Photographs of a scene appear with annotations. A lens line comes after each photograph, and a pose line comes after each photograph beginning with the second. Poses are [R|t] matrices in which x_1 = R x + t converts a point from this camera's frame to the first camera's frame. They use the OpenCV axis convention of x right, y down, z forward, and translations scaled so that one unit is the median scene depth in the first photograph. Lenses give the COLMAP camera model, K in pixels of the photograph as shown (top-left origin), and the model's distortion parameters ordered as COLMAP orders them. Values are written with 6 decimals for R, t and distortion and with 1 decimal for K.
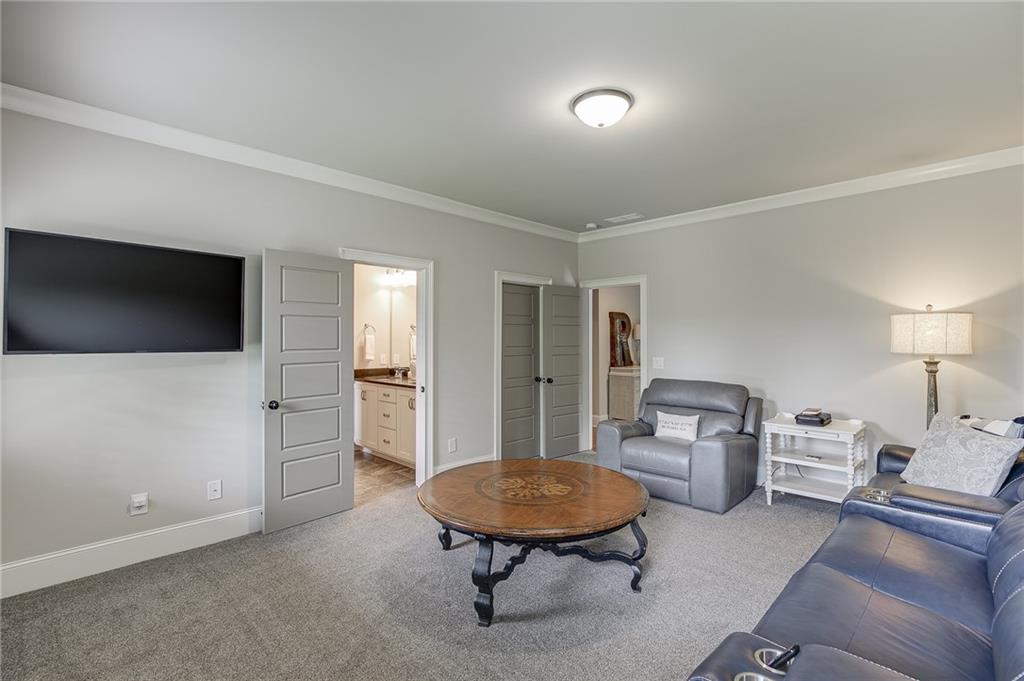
lens RADIAL K [[477.1, 0, 514.1], [0, 477.1, 333.7], [0, 0, 1]] dist [-0.005714, 0.001867]
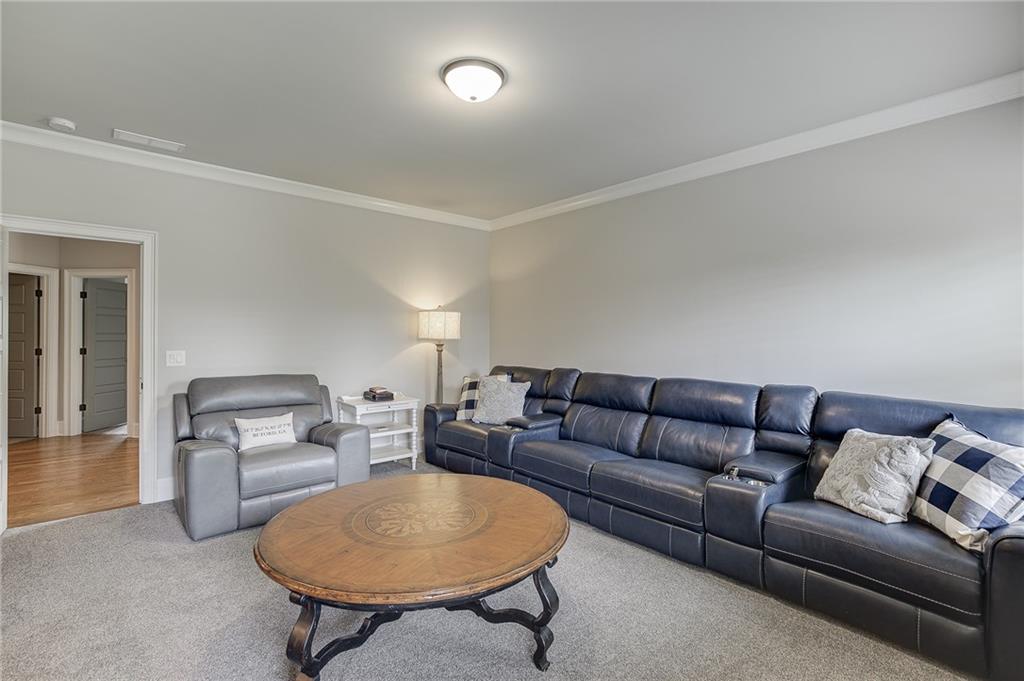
lens RADIAL K [[477.1, 0, 520.4], [0, 477.1, 337.7], [0, 0, 1]] dist [-0.005714, 0.001867]
pose [[0.047818, -0.010454, 0.998801, -0.596834], [-0.020752, 0.999719, 0.011457, 0.016099], [-0.998640, -0.021275, 0.047588, 0.670225]]
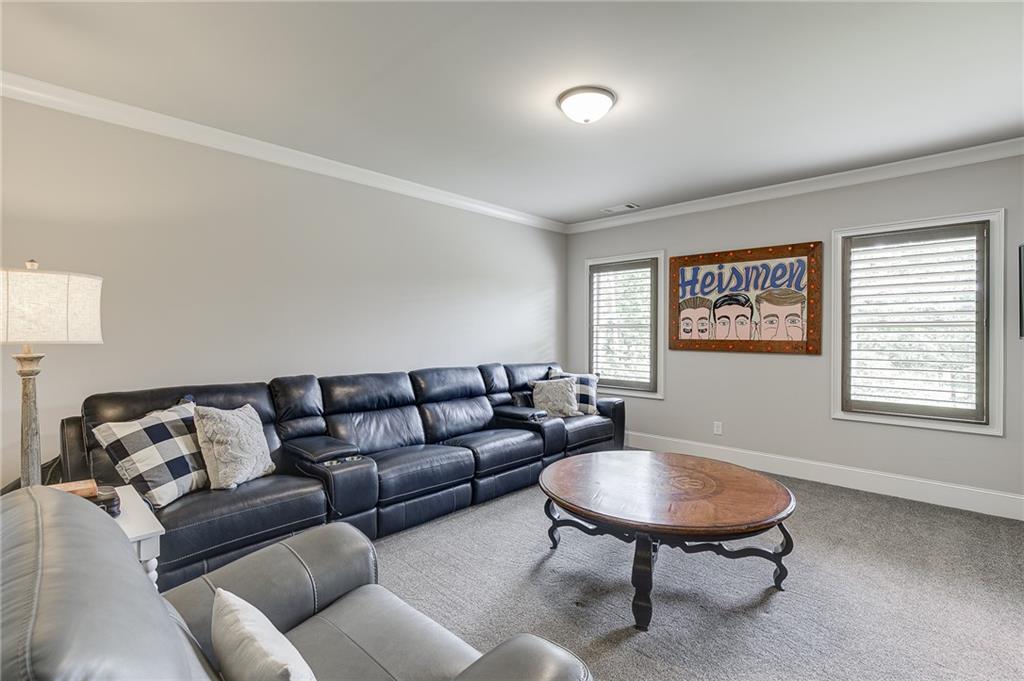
lens RADIAL K [[477.1, 0, 517.6], [0, 477.1, 341.2], [0, 0, 1]] dist [-0.005714, 0.001867]
pose [[-0.999198, -0.001344, -0.040023, 0.291821], [-0.001476, 0.999994, 0.003267, 0.036359], [0.040018, 0.003323, -0.999193, 1.595962]]
